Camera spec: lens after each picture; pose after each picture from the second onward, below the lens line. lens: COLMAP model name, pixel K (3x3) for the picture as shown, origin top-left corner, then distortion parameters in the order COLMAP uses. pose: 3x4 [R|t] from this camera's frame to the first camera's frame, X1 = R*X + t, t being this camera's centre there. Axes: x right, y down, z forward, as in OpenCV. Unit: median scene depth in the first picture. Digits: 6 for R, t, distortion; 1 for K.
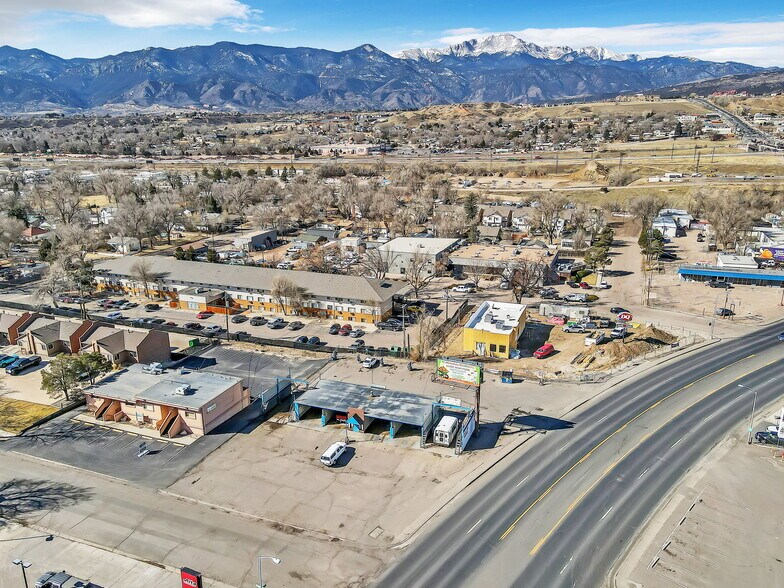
lens RADIAL K [[592.9, 0, 398.9], [0, 592.9, 295.9], [0, 0, 1]] dist [0.018990, 0.045741]
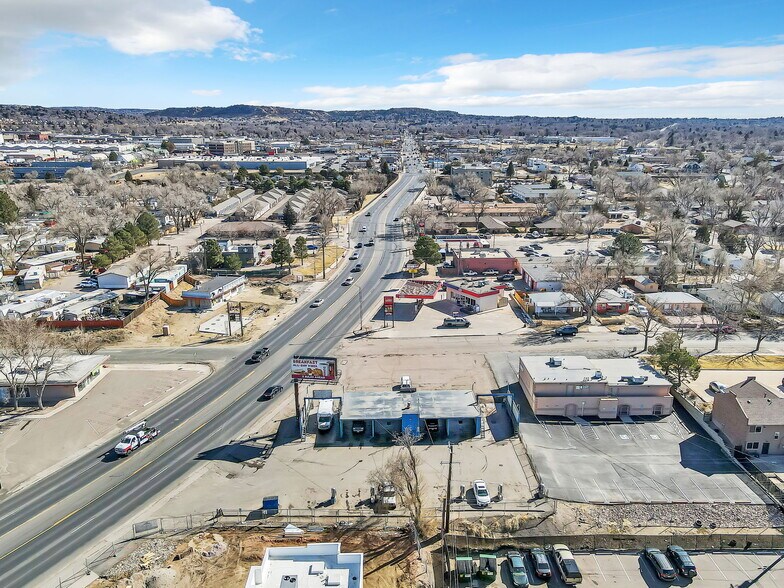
lens RADIAL K [[592.9, 0, 398.9], [0, 592.9, 295.9], [0, 0, 1]] dist [0.018990, 0.045741]
pose [[-0.923641, 0.116436, -0.365143, 0.111189], [-0.101305, 0.844676, 0.525604, -0.181181], [0.369627, 0.522460, -0.768382, 0.600293]]
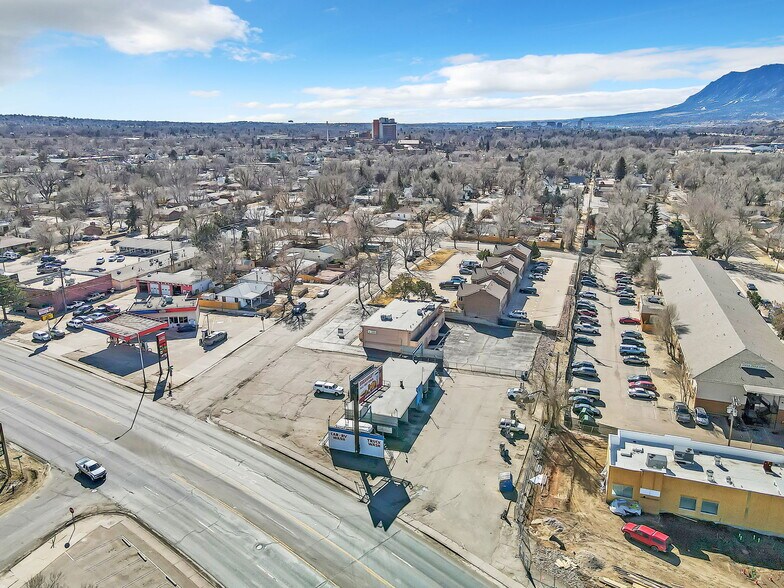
lens RADIAL K [[592.9, 0, 398.9], [0, 592.9, 295.9], [0, 0, 1]] dist [0.018990, 0.045741]
pose [[0.041176, 0.292502, -0.955378, 0.328481], [-0.285638, 0.919729, 0.269277, -0.092583], [0.957453, 0.261805, 0.121421, 0.301889]]
